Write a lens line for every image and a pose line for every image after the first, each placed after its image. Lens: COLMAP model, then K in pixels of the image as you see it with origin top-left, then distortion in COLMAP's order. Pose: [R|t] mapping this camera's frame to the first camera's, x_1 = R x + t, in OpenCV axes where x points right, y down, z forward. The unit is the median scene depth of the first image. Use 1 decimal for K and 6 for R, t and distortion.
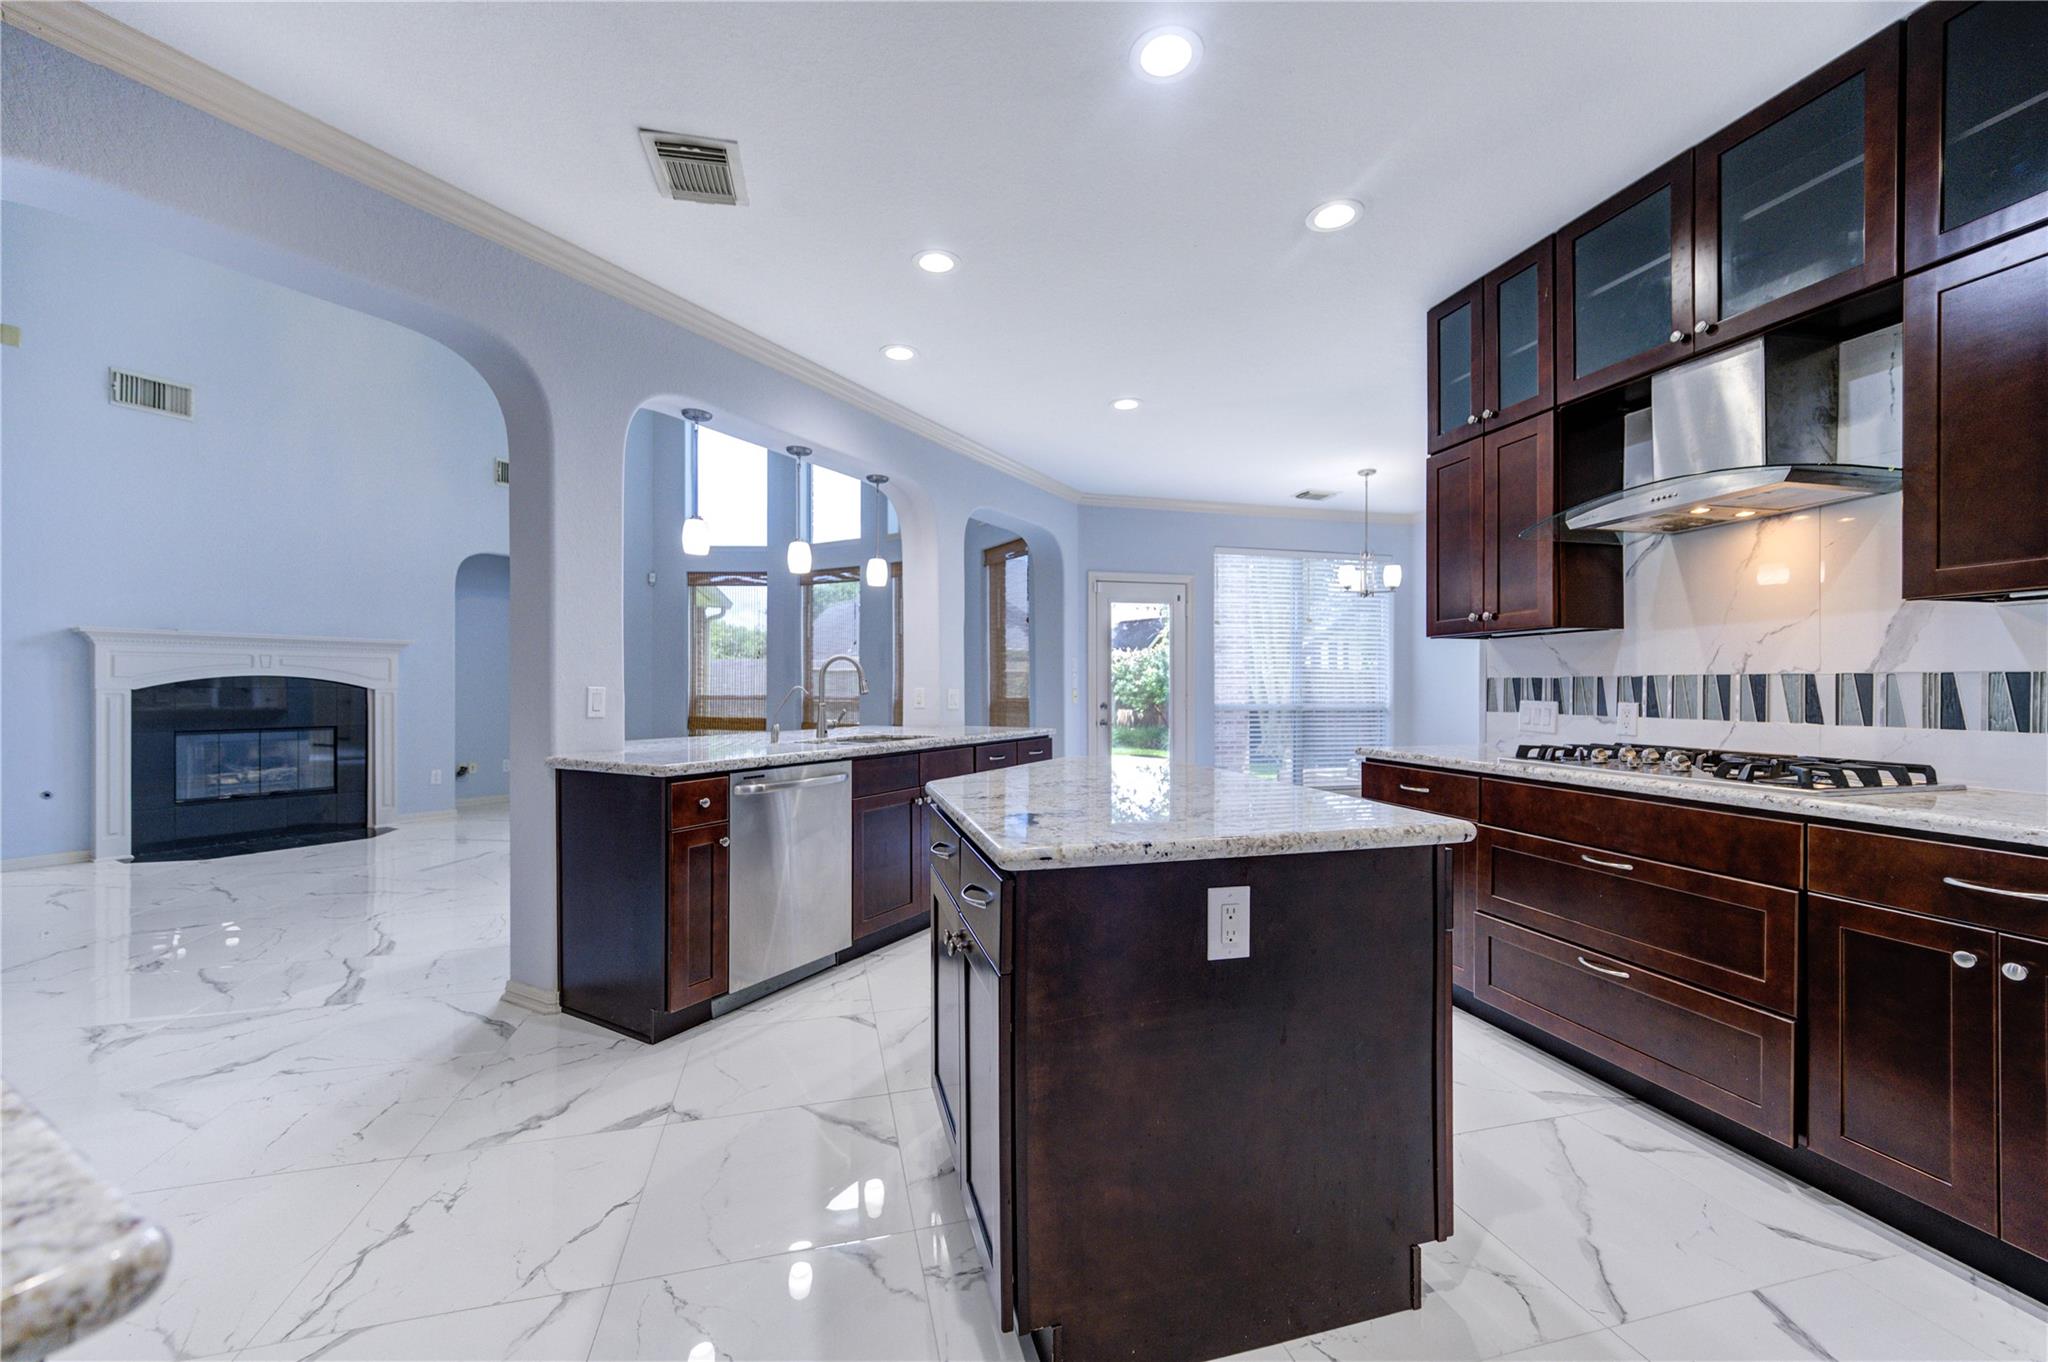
lens RADIAL K [[802.3, 0, 1028.5], [0, 802.3, 687.1], [0, 0, 1]] dist [0.004307, -0.001356]
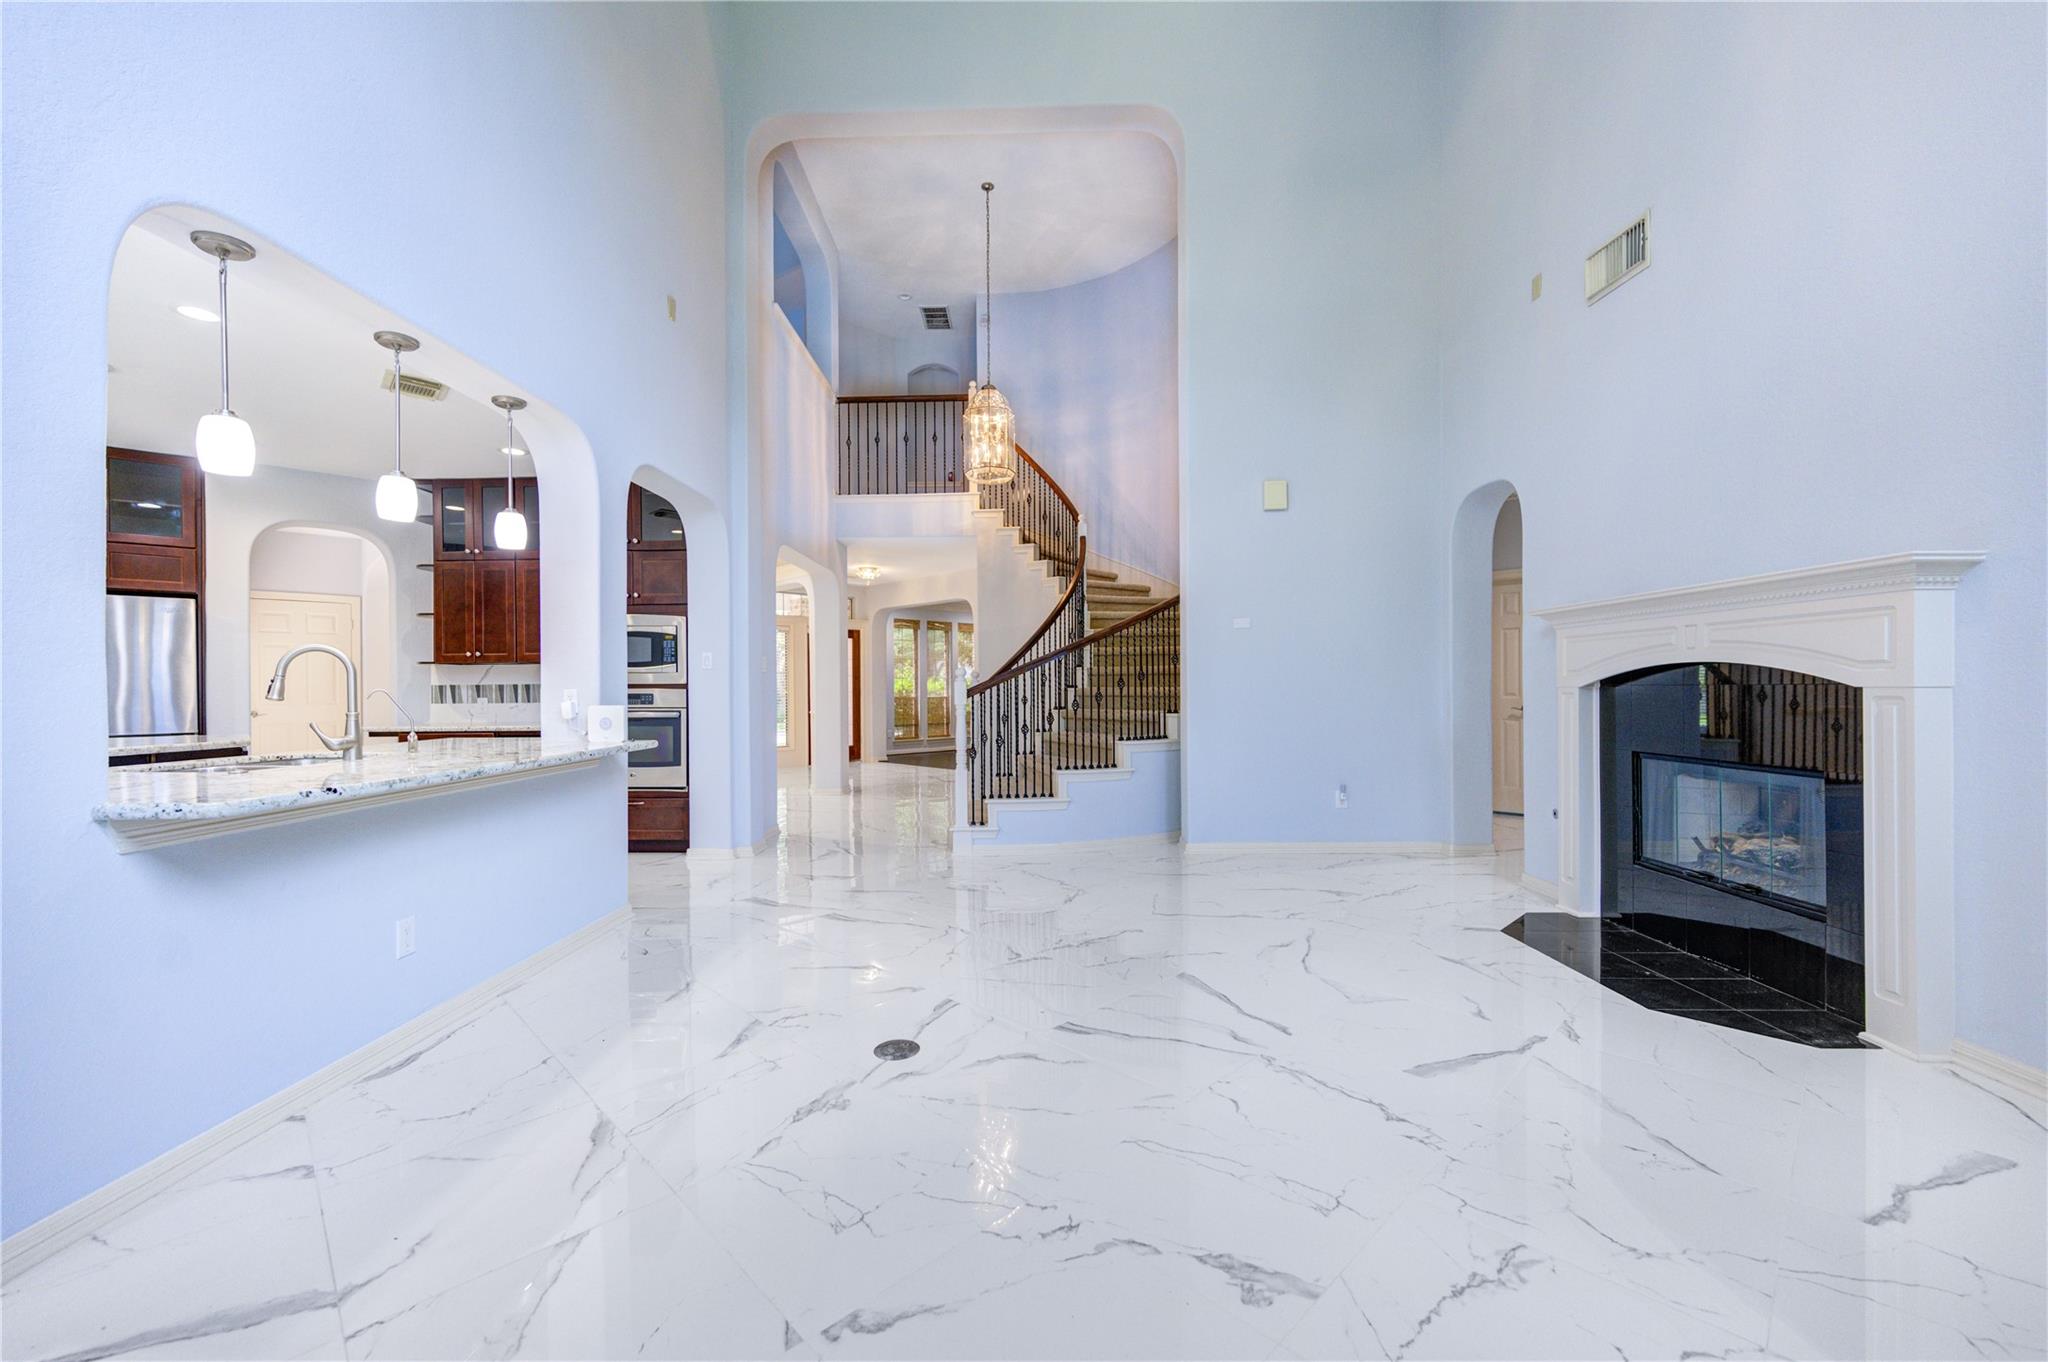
lens RADIAL K [[802.3, 0, 1016.5], [0, 802.3, 693.1], [0, 0, 1]] dist [0.004307, -0.001356]
pose [[-0.874627, 0.009369, -0.484706, -0.524959], [0.005561, 0.999941, 0.009294, -0.002376], [0.484764, 0.005434, -0.874628, 2.341276]]
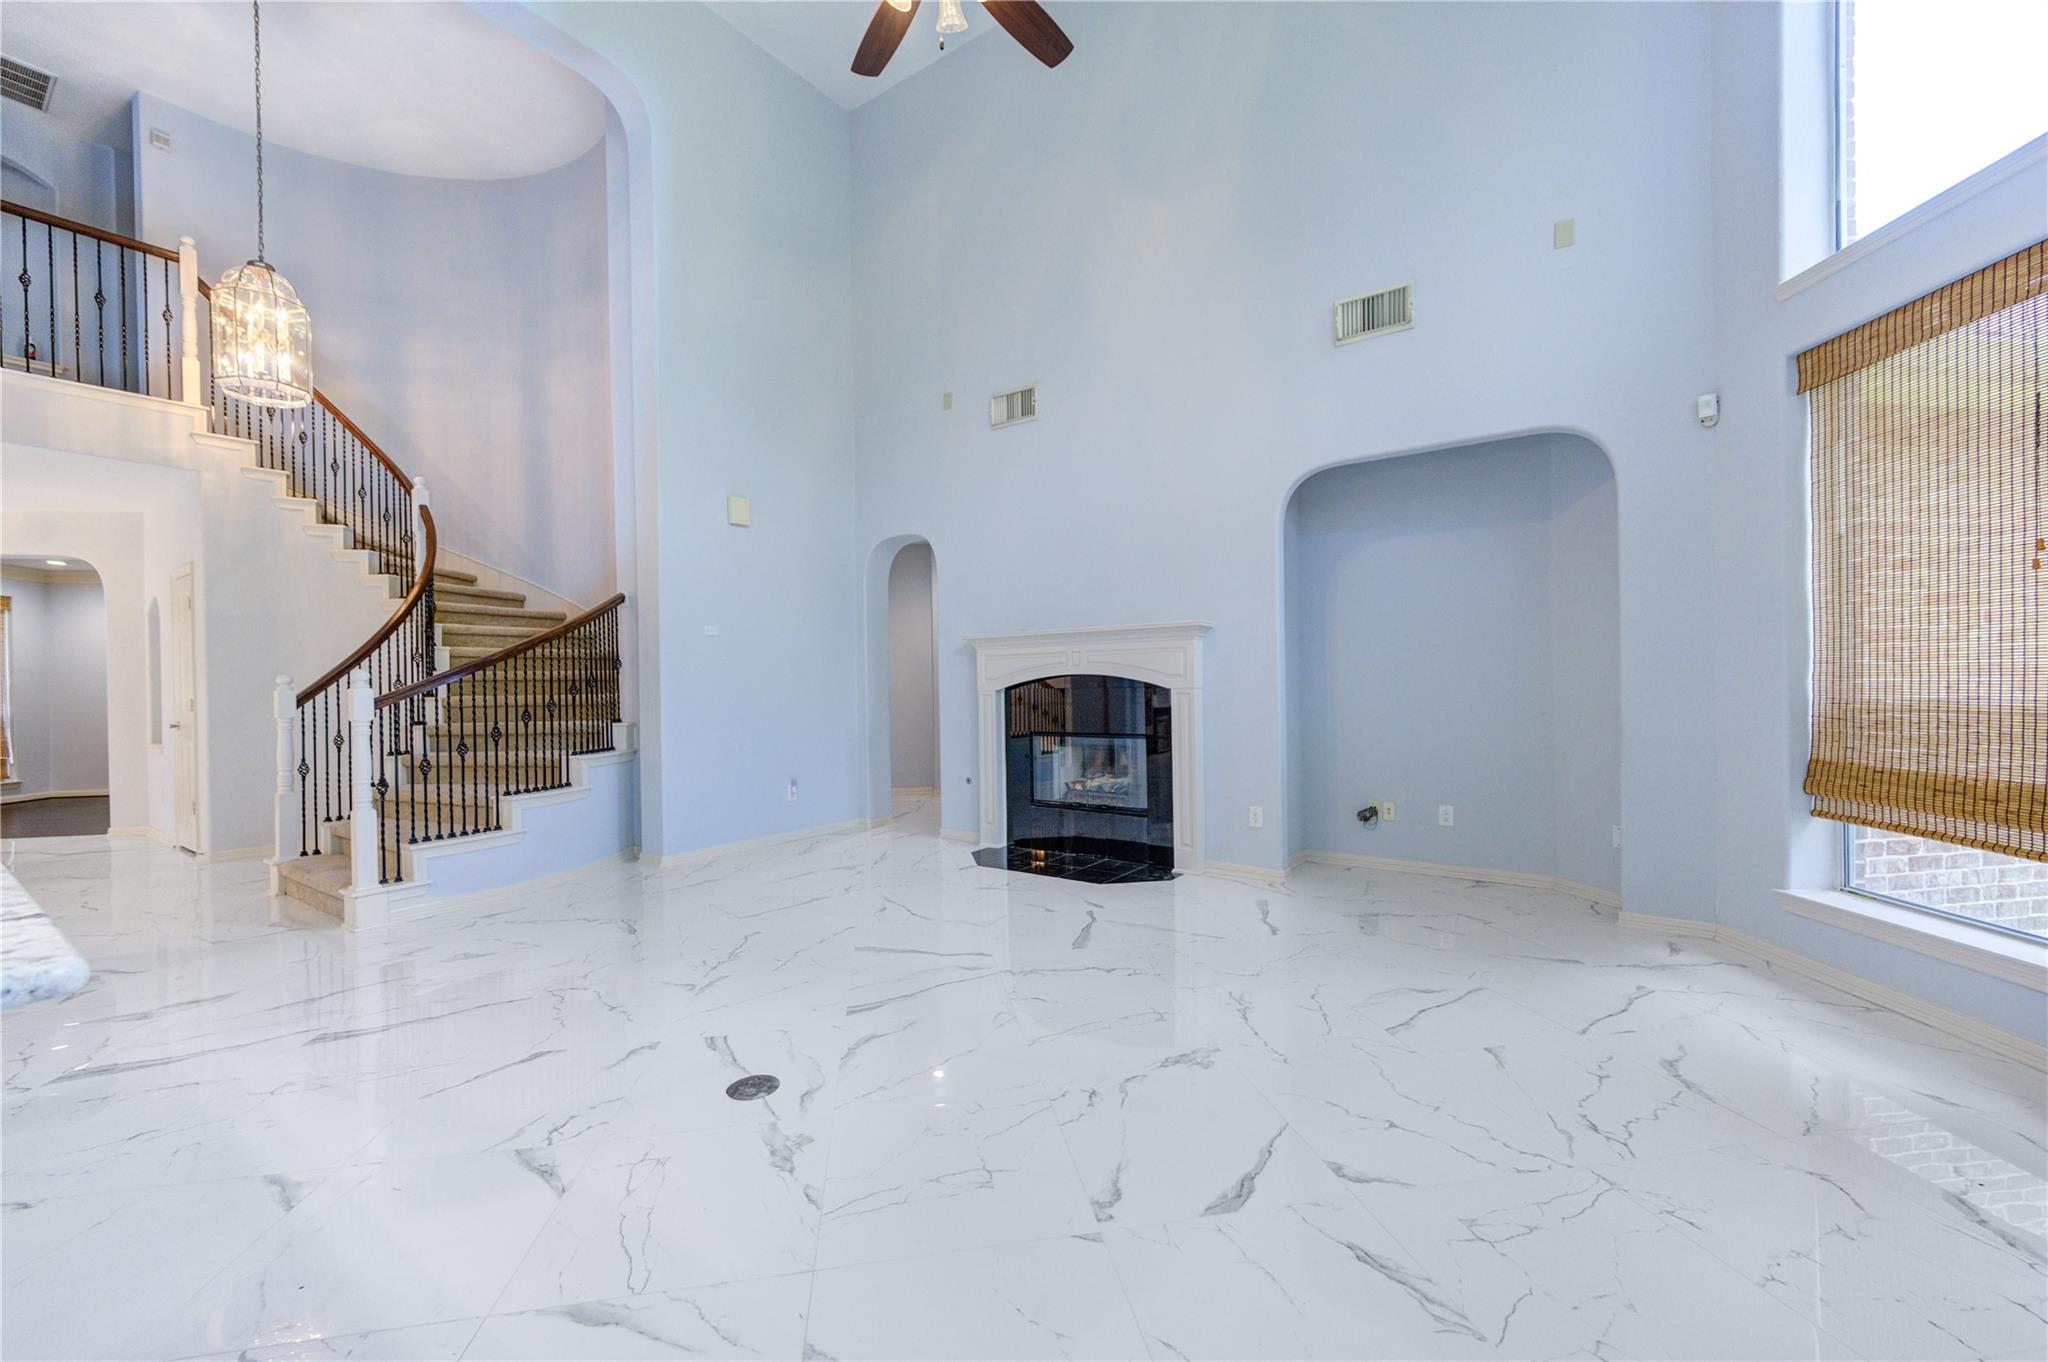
lens RADIAL K [[802.3, 0, 1017.8], [0, 802.3, 686.5], [0, 0, 1]] dist [0.004307, -0.001356]
pose [[-0.090803, -0.001763, -0.995867, -0.104257], [0.012833, 0.999913, -0.002941, 0.002537], [0.995786, -0.013047, -0.090773, 1.895869]]
